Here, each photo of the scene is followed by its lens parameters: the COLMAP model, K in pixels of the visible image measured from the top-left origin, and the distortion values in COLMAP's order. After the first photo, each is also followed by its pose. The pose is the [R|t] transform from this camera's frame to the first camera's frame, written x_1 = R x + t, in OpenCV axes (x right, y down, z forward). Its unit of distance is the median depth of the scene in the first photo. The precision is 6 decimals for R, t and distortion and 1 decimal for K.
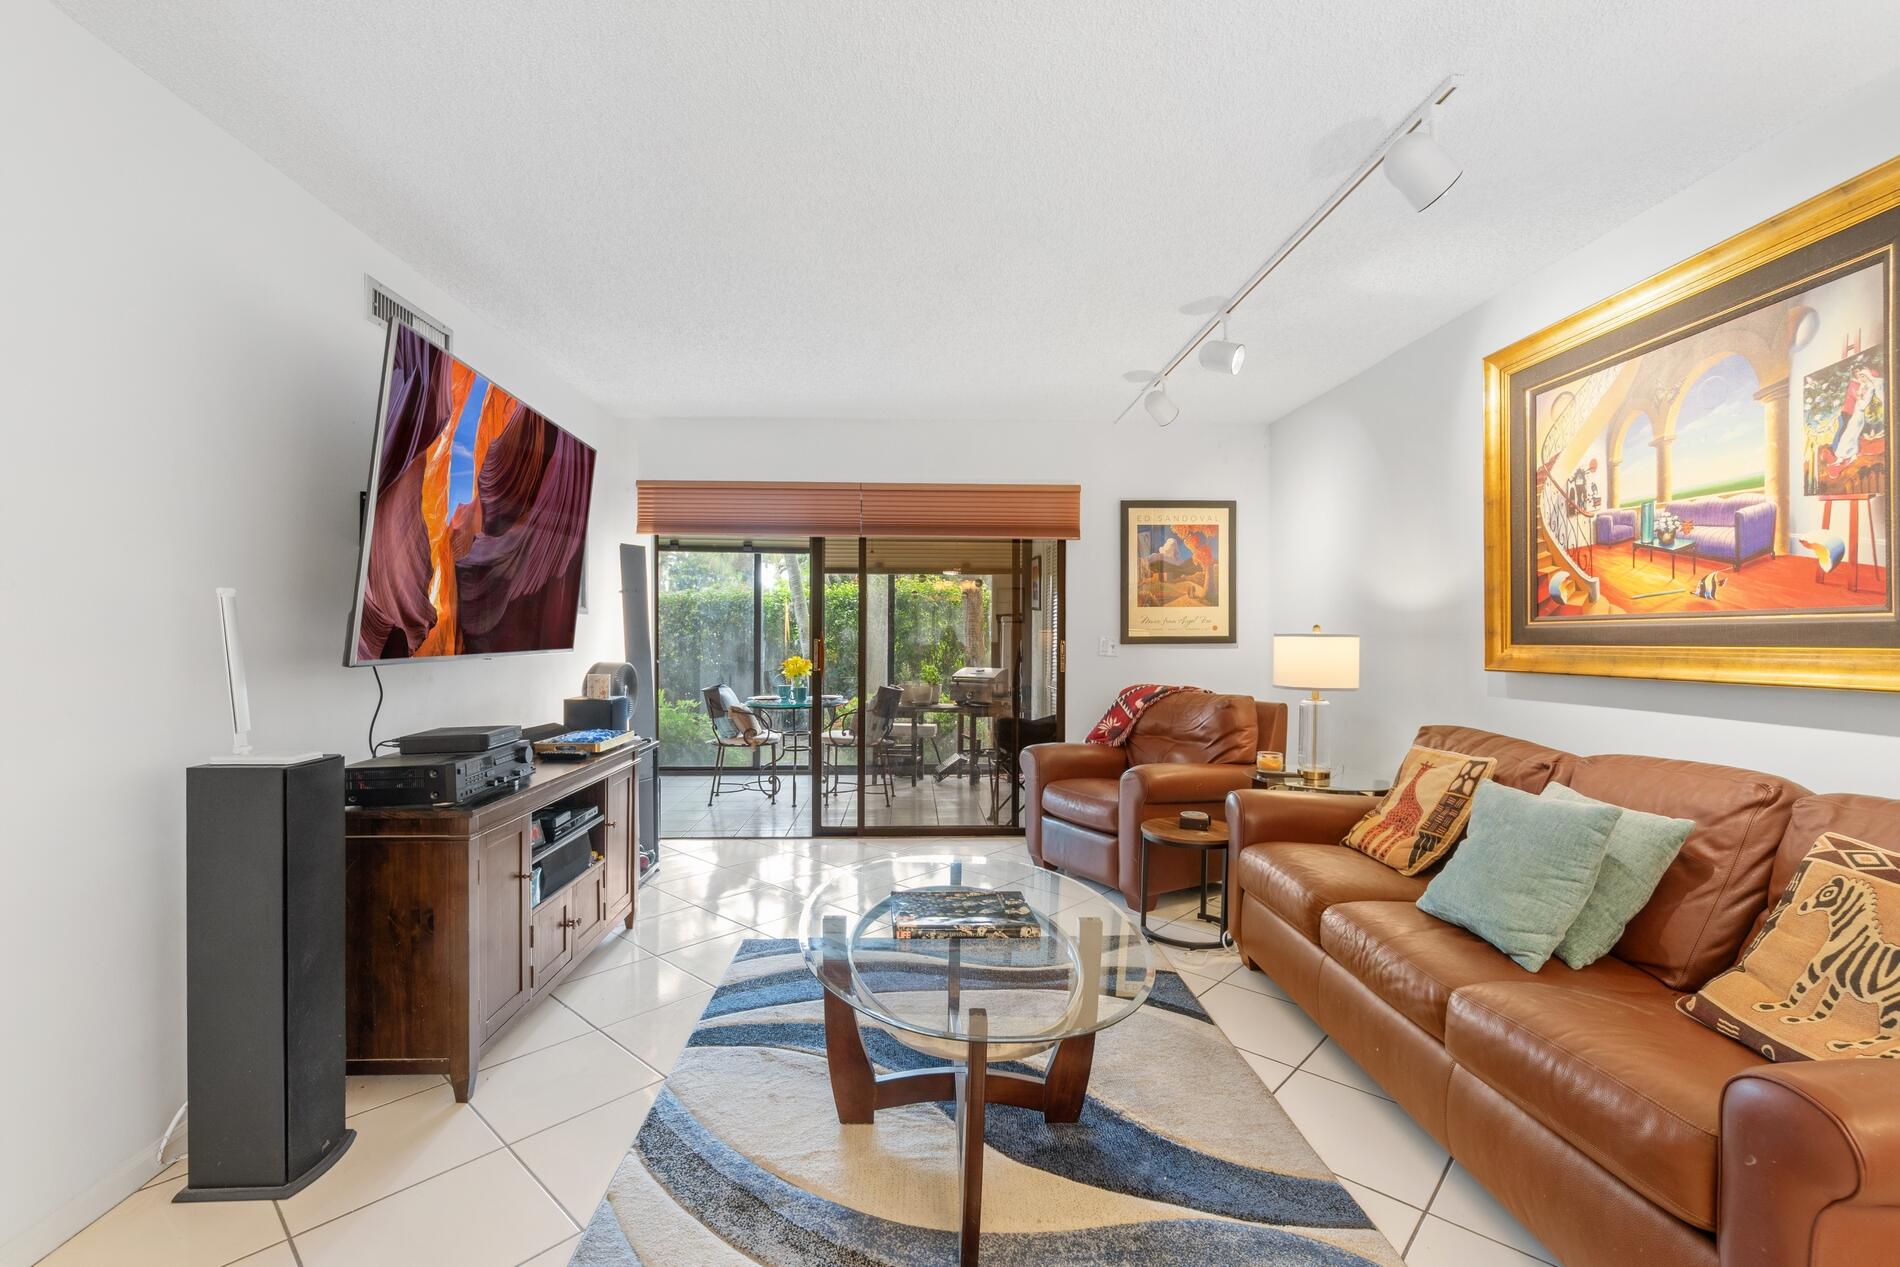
lens RADIAL K [[829.0, 0, 935.7], [0, 829.0, 623.3], [0, 0, 1]] dist [-0.002922, 0.000178]
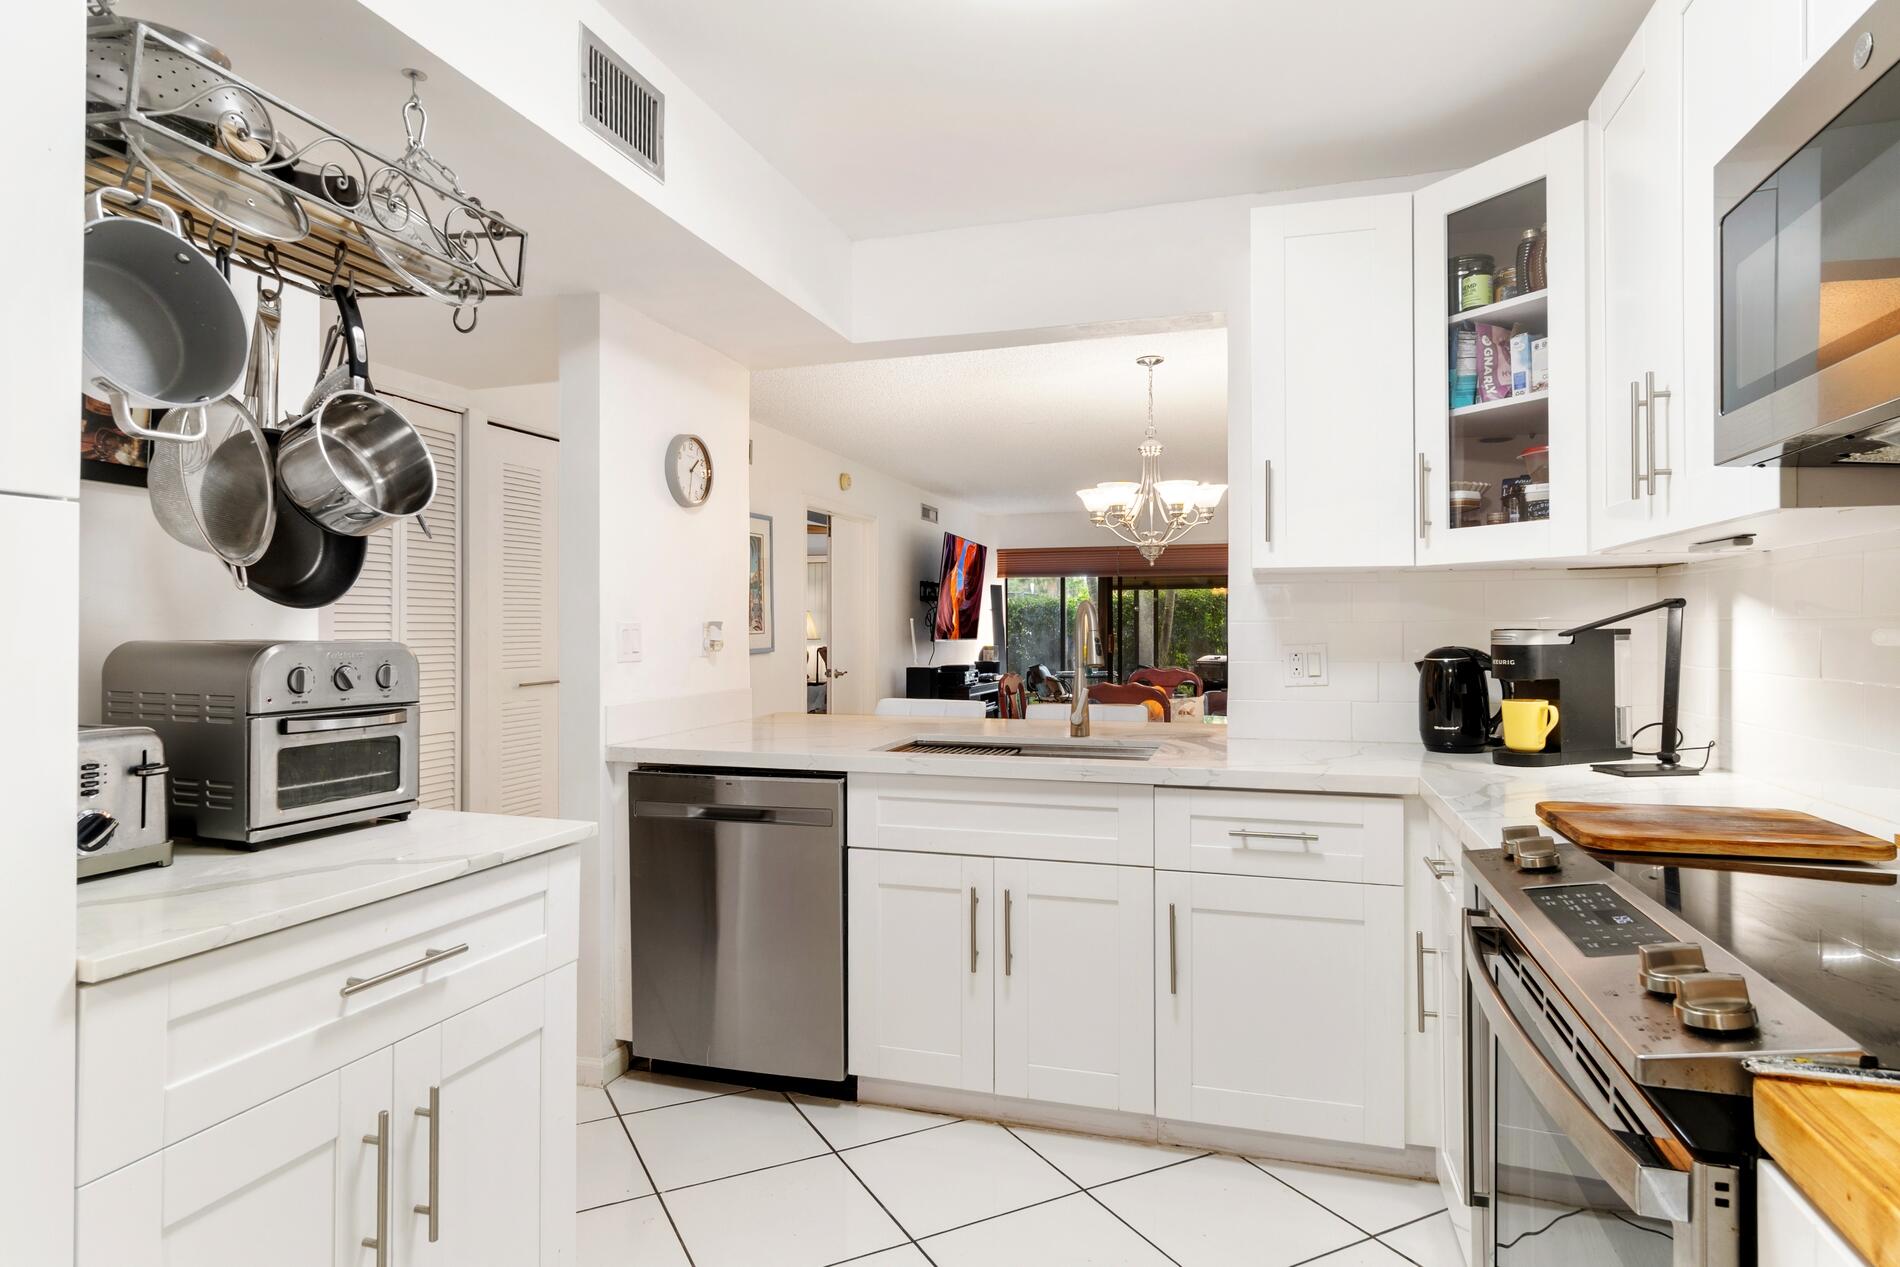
lens RADIAL K [[1066.3, 0, 938.6], [0, 1066.3, 617.9], [0, 0, 1]] dist [-0.006752, 0.000312]
pose [[0.943666, -0.007935, -0.330804, 0.241774], [0.007792, 0.999968, -0.001761, -0.011913], [0.330808, -0.000916, 0.943698, -1.025085]]
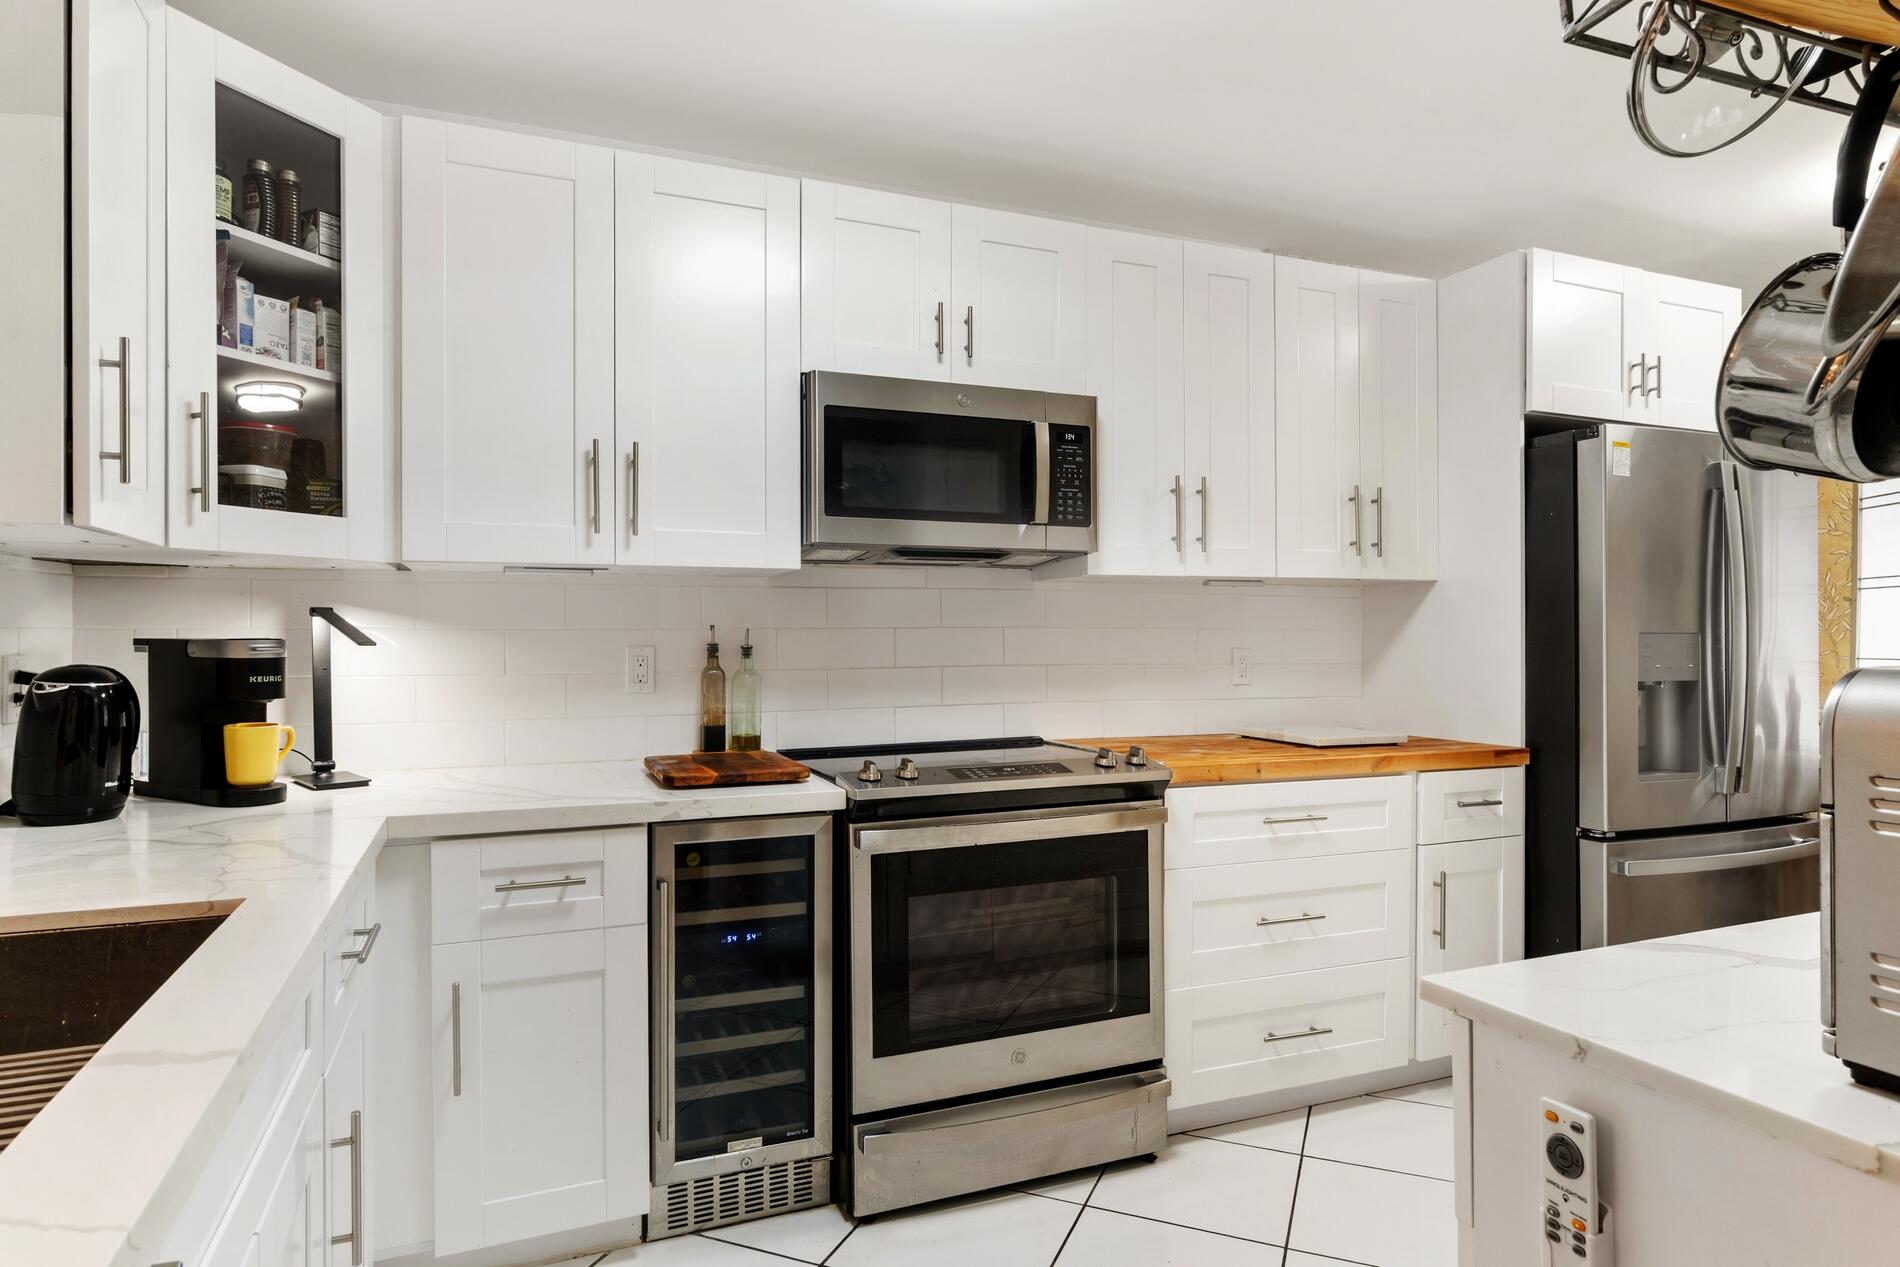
lens RADIAL K [[1072.5, 0, 945.4], [0, 1072.5, 640.1], [0, 0, 1]] dist [-0.007295, -0.001449]
pose [[-0.344719, -0.011207, 0.938639, -0.089491], [-0.010019, 0.999916, 0.008259, -0.011112], [-0.938652, -0.006557, -0.344802, -0.640359]]
